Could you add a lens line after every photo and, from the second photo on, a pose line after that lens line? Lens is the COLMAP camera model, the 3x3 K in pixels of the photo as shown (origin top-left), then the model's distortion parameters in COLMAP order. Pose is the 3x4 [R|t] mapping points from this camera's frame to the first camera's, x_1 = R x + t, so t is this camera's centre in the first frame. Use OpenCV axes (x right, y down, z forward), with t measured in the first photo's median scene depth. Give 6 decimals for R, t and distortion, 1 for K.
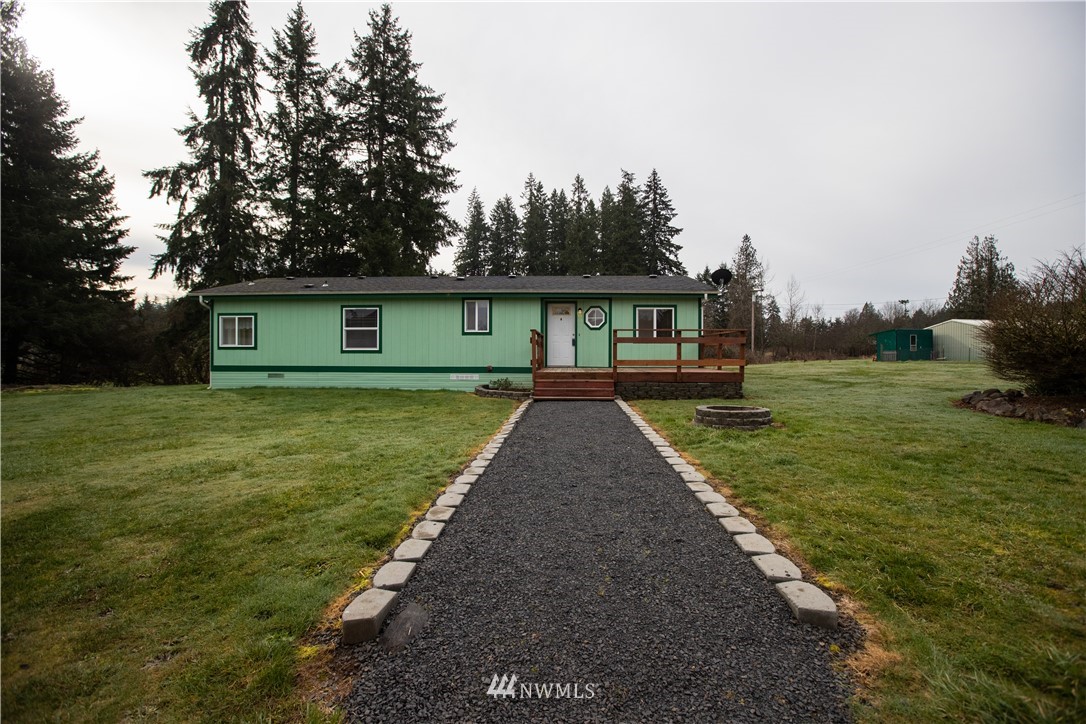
lens RADIAL K [[478.0, 0, 542.4], [0, 478.0, 362.4], [0, 0, 1]] dist [-0.013393, 0.002083]
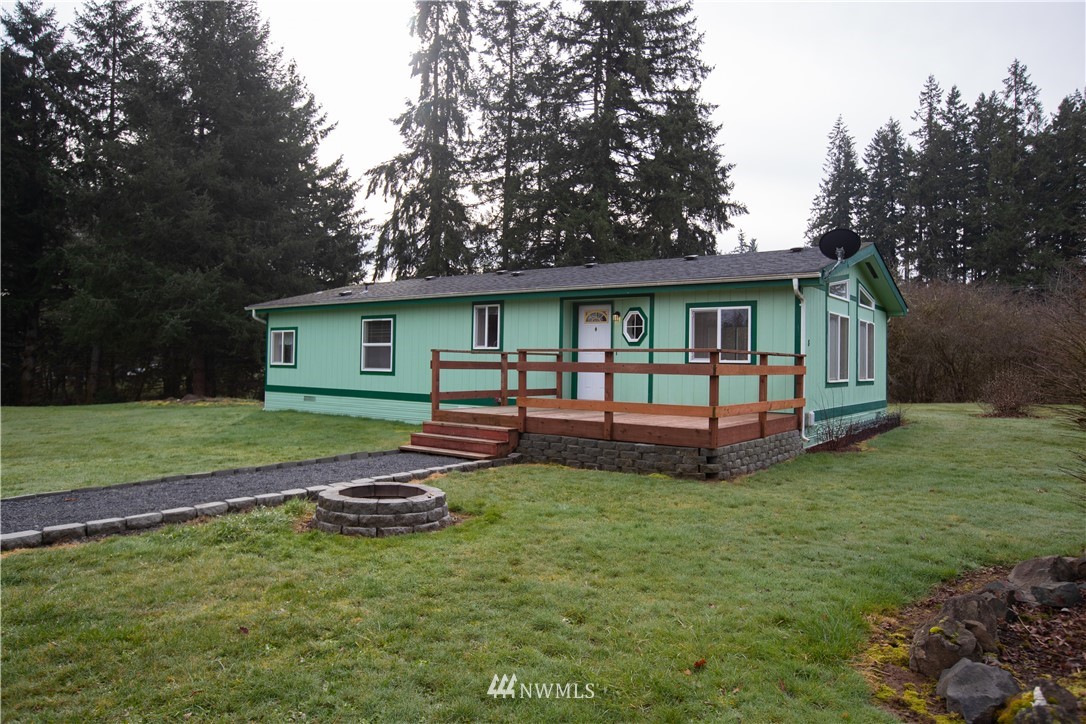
lens RADIAL K [[689.8, 0, 539.5], [0, 689.8, 358.0], [0, 0, 1]] dist [-0.006107, 0.015928]
pose [[0.842611, 0.008155, -0.538461, 0.167647], [-0.027964, 0.999199, -0.028628, -0.007878], [0.537796, 0.039180, 0.842164, 0.061609]]
